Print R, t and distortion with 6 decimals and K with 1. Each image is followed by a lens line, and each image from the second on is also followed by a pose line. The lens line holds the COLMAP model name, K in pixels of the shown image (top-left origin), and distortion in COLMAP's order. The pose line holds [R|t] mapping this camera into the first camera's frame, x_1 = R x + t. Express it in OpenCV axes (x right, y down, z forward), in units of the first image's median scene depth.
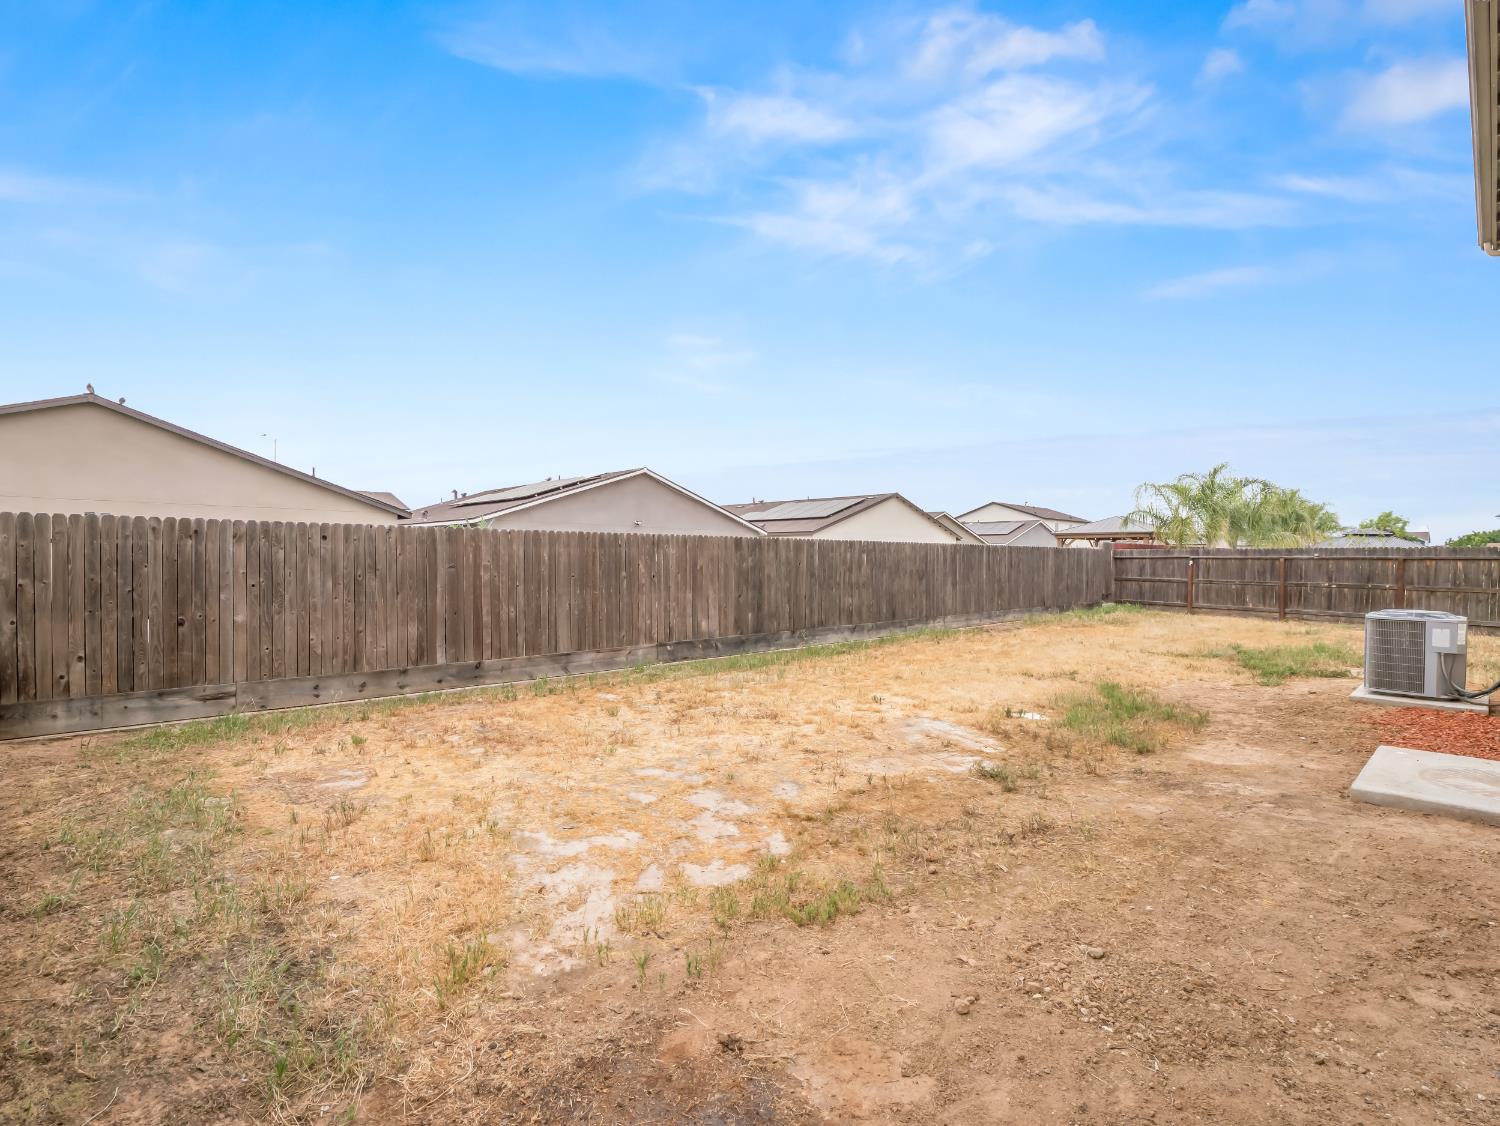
lens RADIAL K [[736.6, 0, 756.6], [0, 736.6, 560.1], [0, 0, 1]] dist [-0.017388, 0.000090]
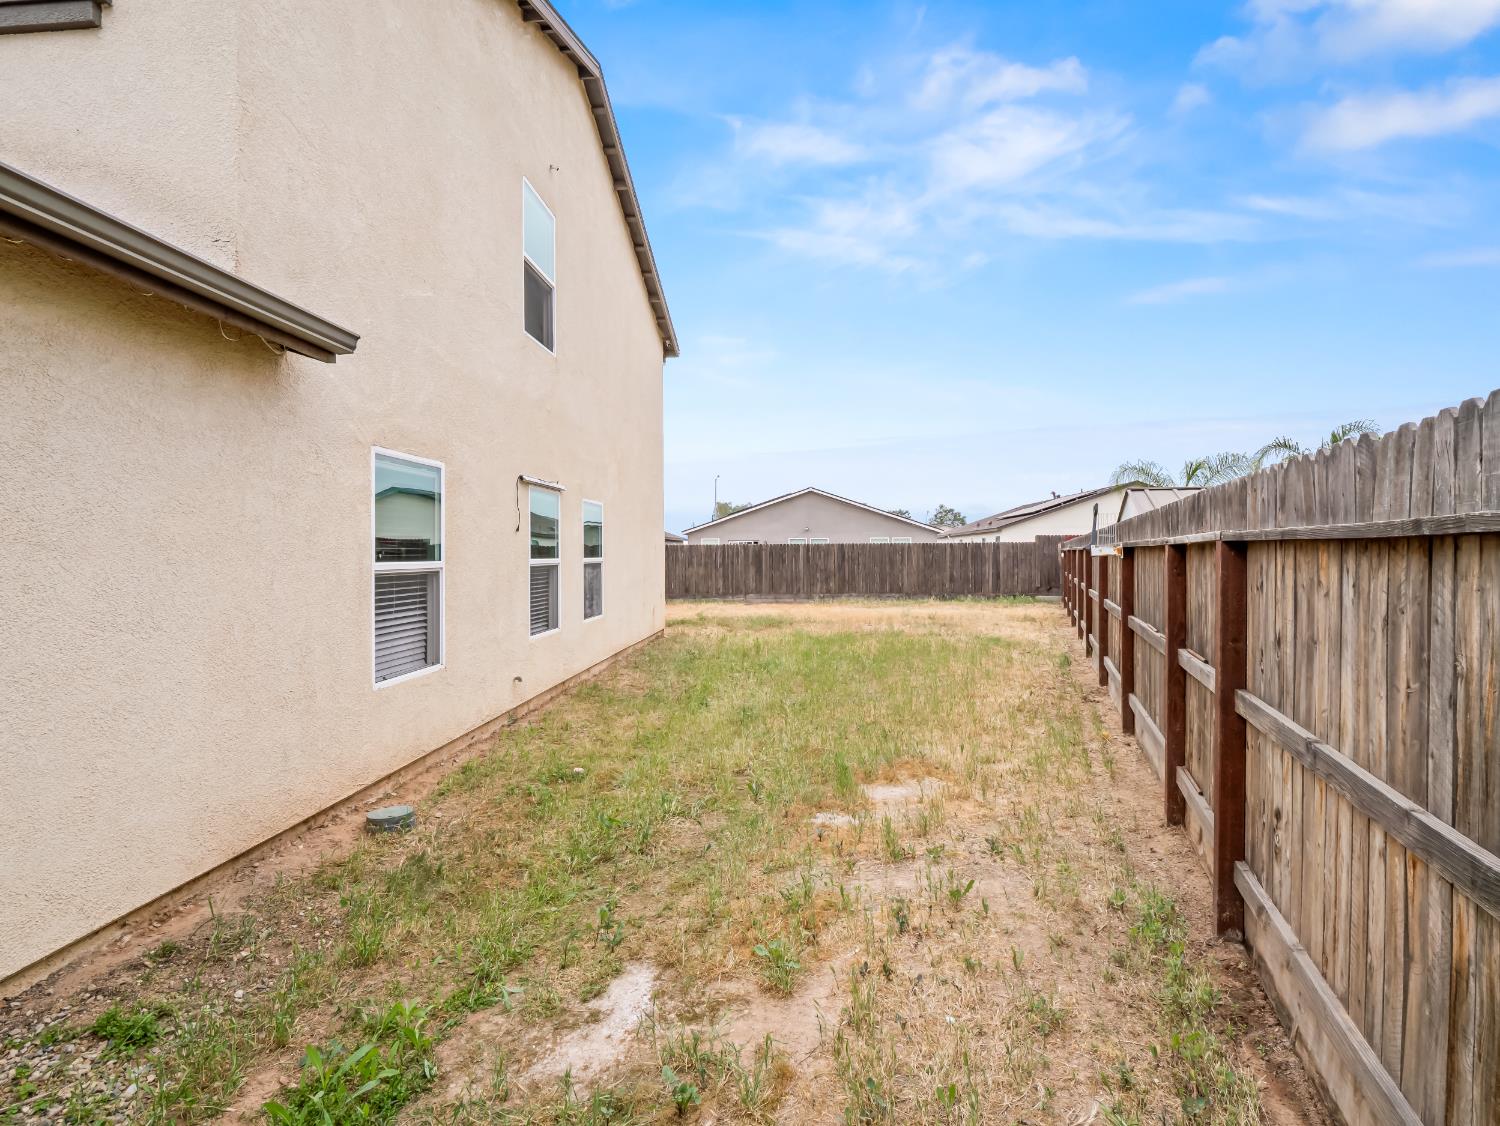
lens RADIAL K [[725.0, 0, 748.4], [0, 725.0, 566.4], [0, 0, 1]] dist [-0.014779, -0.000052]
pose [[0.655326, 0.004976, -0.755329, 1.561841], [0.006995, 0.999895, 0.012656, 0.003041], [0.755313, -0.013577, 0.655223, 0.074753]]
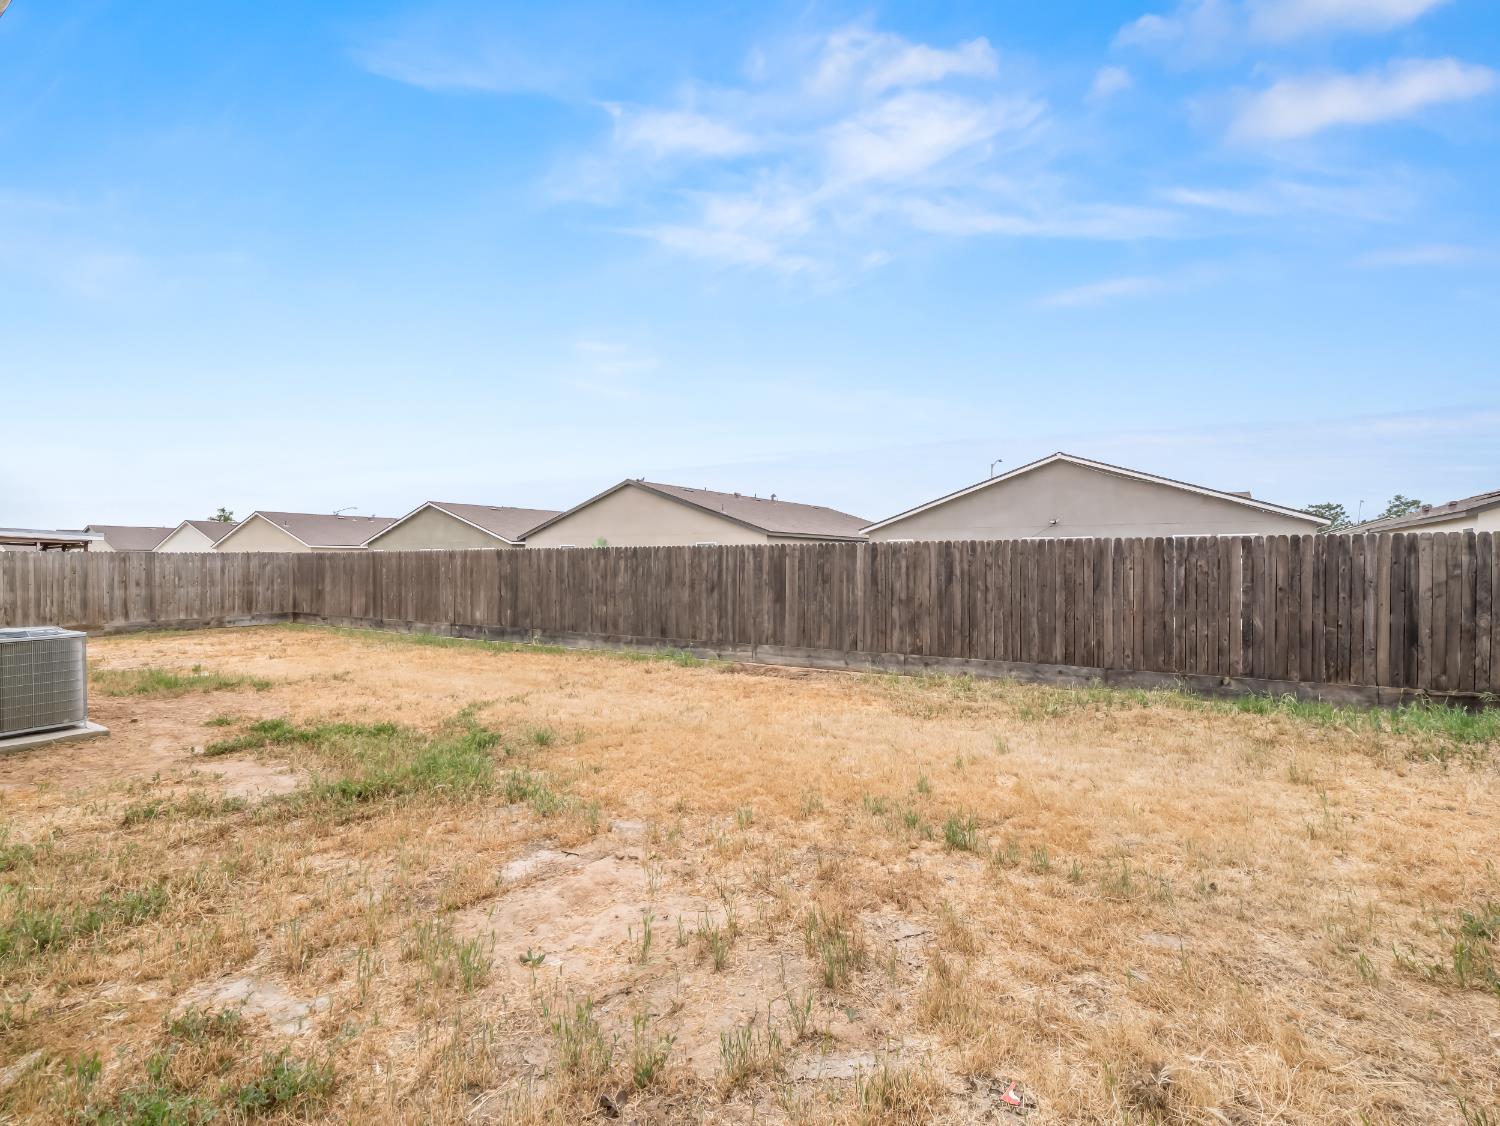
lens RADIAL K [[725.0, 0, 748.4], [0, 725.0, 566.4], [0, 0, 1]] dist [-0.014779, -0.000052]
pose [[0.229930, 0.001836, -0.973206, 1.105128], [0.000646, 0.999998, 0.002039, -0.003556], [0.973207, -0.001098, 0.229928, 0.962717]]
